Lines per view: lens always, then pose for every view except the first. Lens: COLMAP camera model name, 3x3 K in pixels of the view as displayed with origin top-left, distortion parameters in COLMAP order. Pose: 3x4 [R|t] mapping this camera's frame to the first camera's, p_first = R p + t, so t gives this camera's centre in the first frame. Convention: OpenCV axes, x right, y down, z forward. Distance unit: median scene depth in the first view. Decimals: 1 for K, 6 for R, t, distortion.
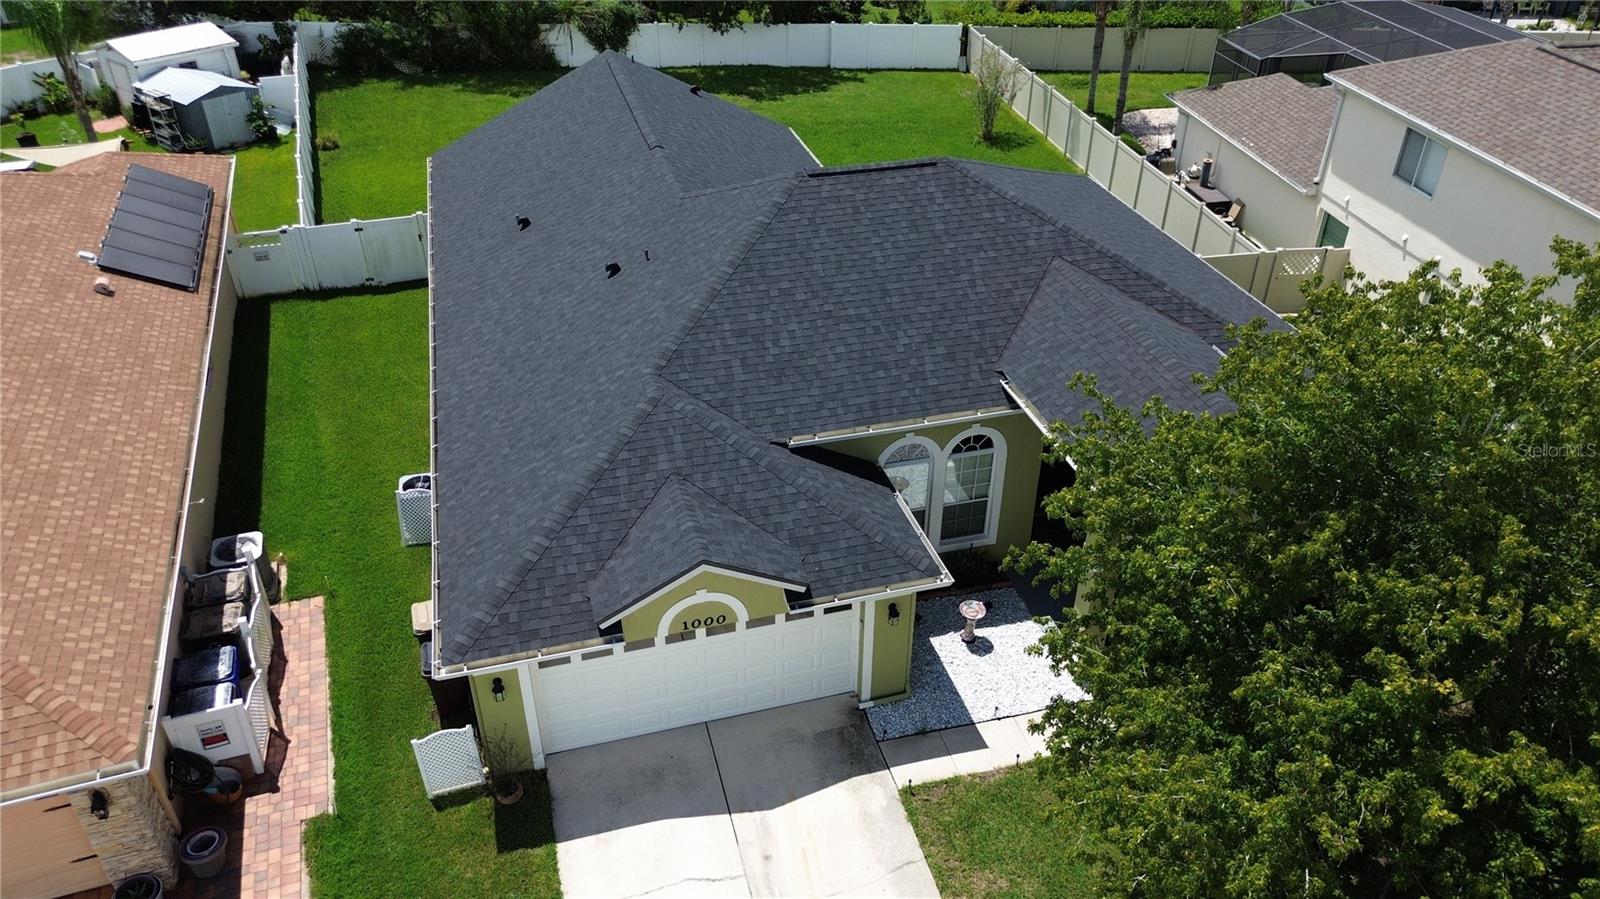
lens RADIAL K [[1134.0, 0, 800.0], [0, 1134.0, 449.5], [0, 0, 1]] dist [0.075363, -0.074045]
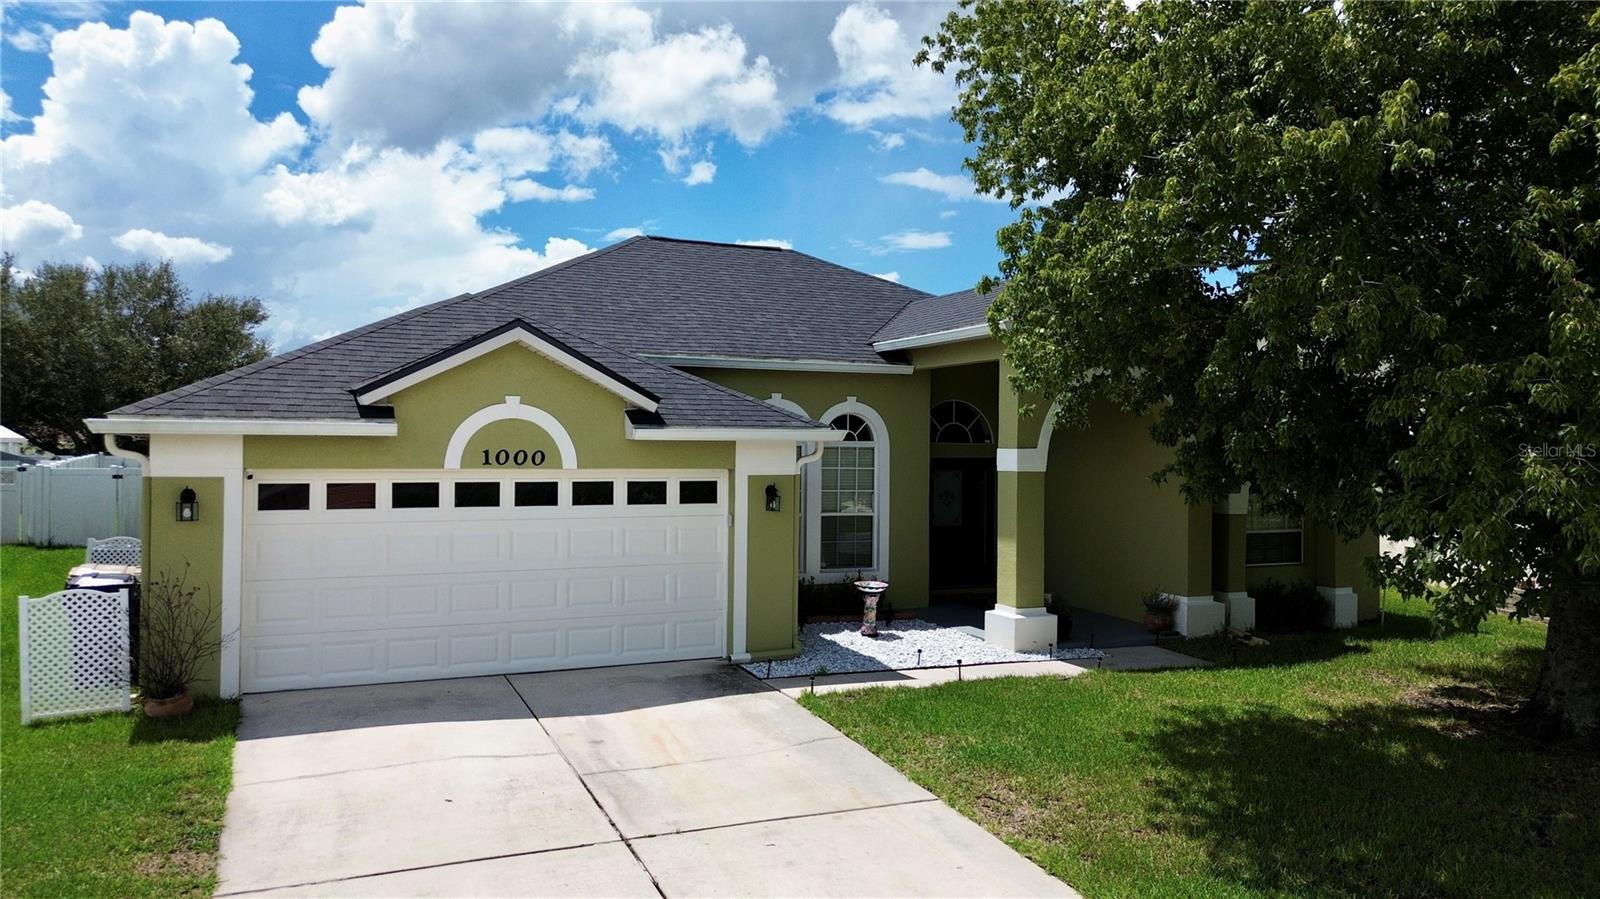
lens RADIAL K [[1134.0, 0, 800.0], [0, 1134.0, 449.5], [0, 0, 1]] dist [0.075363, -0.074045]
pose [[0.988624, 0.006186, 0.150282, -0.012926], [0.078002, 0.833209, -0.547429, 0.539074], [-0.128602, 0.552924, 0.823248, 0.365537]]
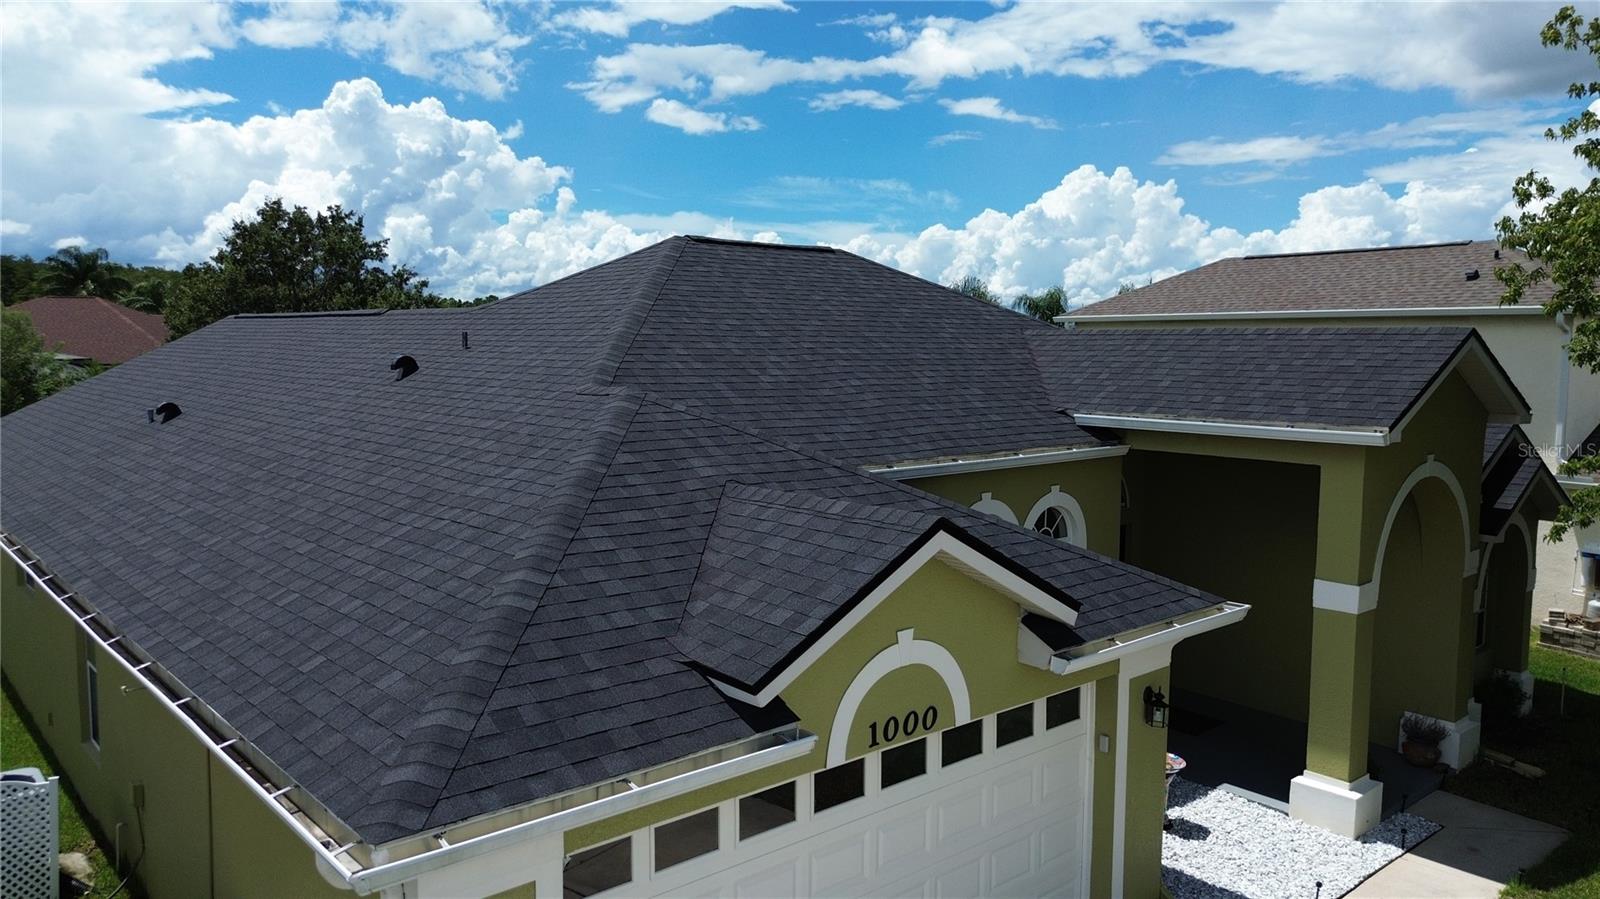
lens RADIAL K [[1134.0, 0, 800.0], [0, 1134.0, 449.5], [0, 0, 1]] dist [0.075363, -0.074045]
pose [[0.899438, -0.038139, 0.435381, -0.303753], [0.238254, 0.877934, -0.415292, 0.226355], [-0.366397, 0.477261, 0.798734, 0.580227]]
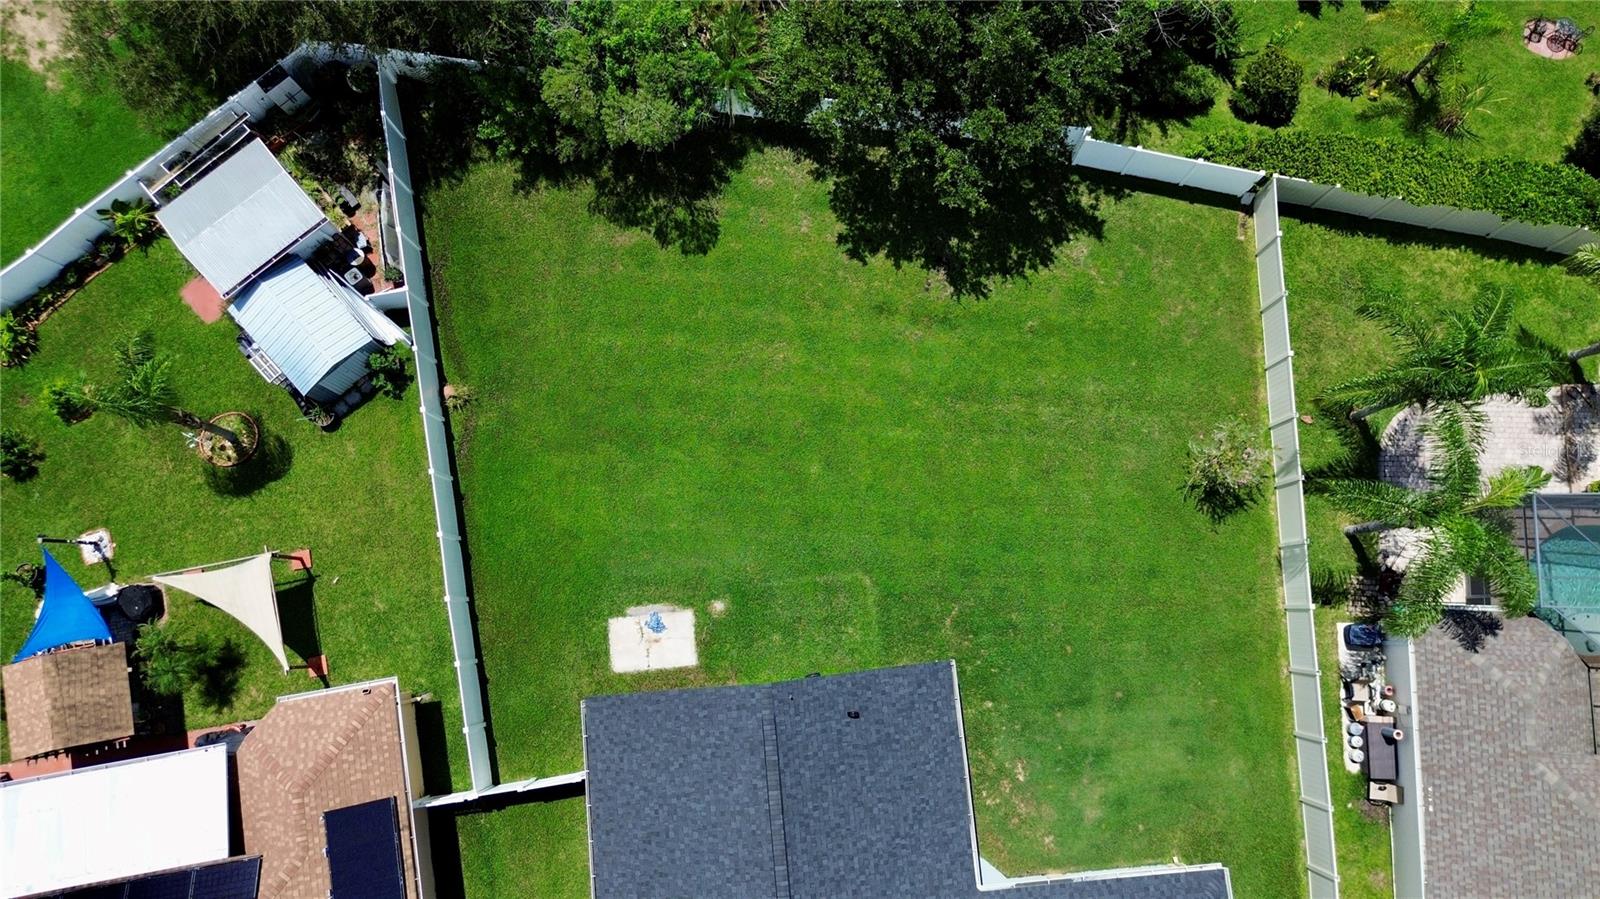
lens RADIAL K [[1134.0, 0, 800.0], [0, 1134.0, 449.5], [0, 0, 1]] dist [0.075363, -0.074045]
pose [[0.985017, 0.169712, -0.030637, -0.268005], [-0.091527, 0.665028, 0.741189, -2.154271], [0.146163, -0.727280, 0.670597, 0.966733]]
